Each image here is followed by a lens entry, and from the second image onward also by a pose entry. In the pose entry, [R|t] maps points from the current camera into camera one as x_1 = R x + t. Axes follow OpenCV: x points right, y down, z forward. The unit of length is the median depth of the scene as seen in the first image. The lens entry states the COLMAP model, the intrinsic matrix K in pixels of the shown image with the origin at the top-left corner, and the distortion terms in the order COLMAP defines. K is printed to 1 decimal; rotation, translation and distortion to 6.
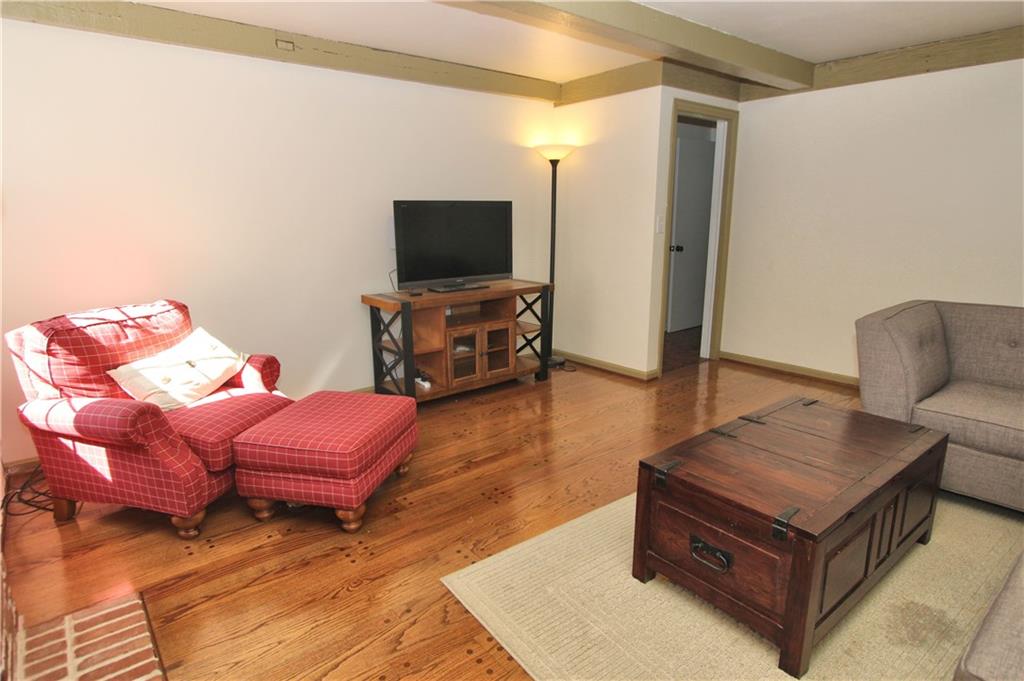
lens RADIAL K [[554.1, 0, 513.0], [0, 554.1, 339.8], [0, 0, 1]] dist [-0.013848, 0.000535]
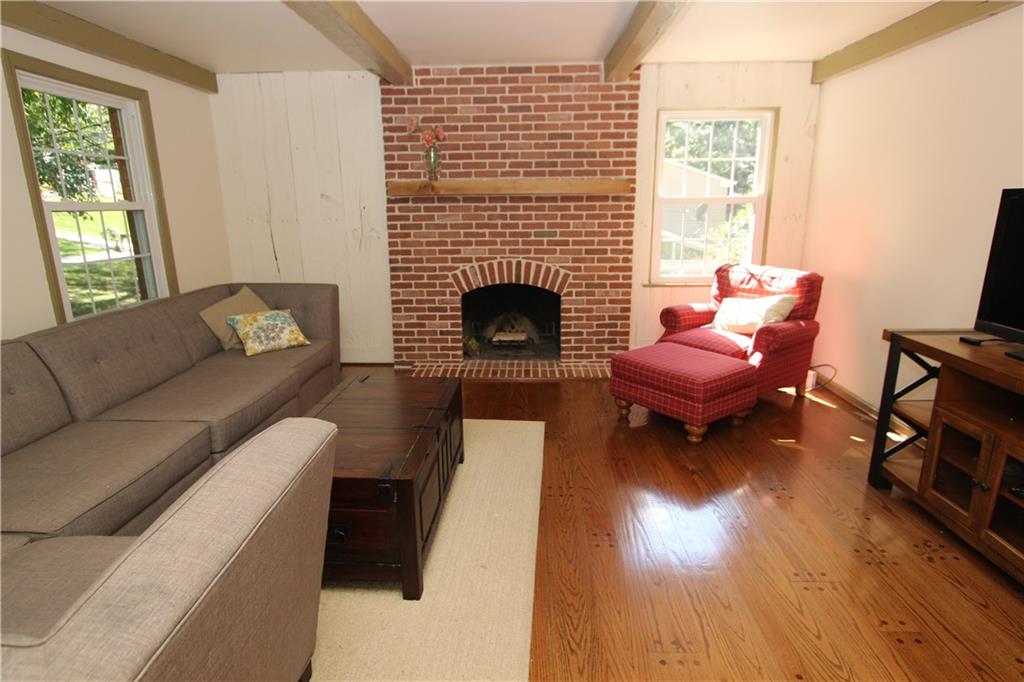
lens RADIAL K [[554.1, 0, 511.7], [0, 554.1, 339.1], [0, 0, 1]] dist [-0.013848, 0.000535]
pose [[-0.654805, 0.188515, -0.731910, 0.870939], [-0.162039, 0.910860, 0.379575, -0.332376], [0.738223, 0.367146, -0.565889, 1.373493]]
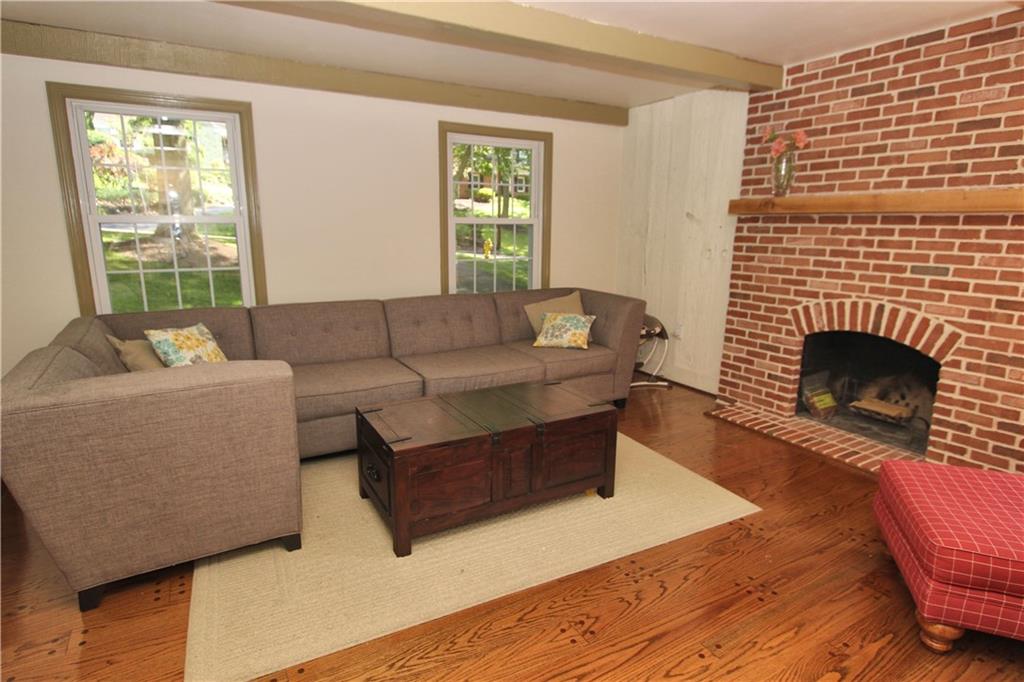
lens RADIAL K [[554.1, 0, 511.9], [0, 554.1, 342.9], [0, 0, 1]] dist [-0.013848, 0.000535]
pose [[-0.988432, -0.034767, 0.147624, 0.207694], [0.031717, 0.904462, 0.425374, -0.377474], [-0.148309, 0.425136, -0.892896, 1.587631]]
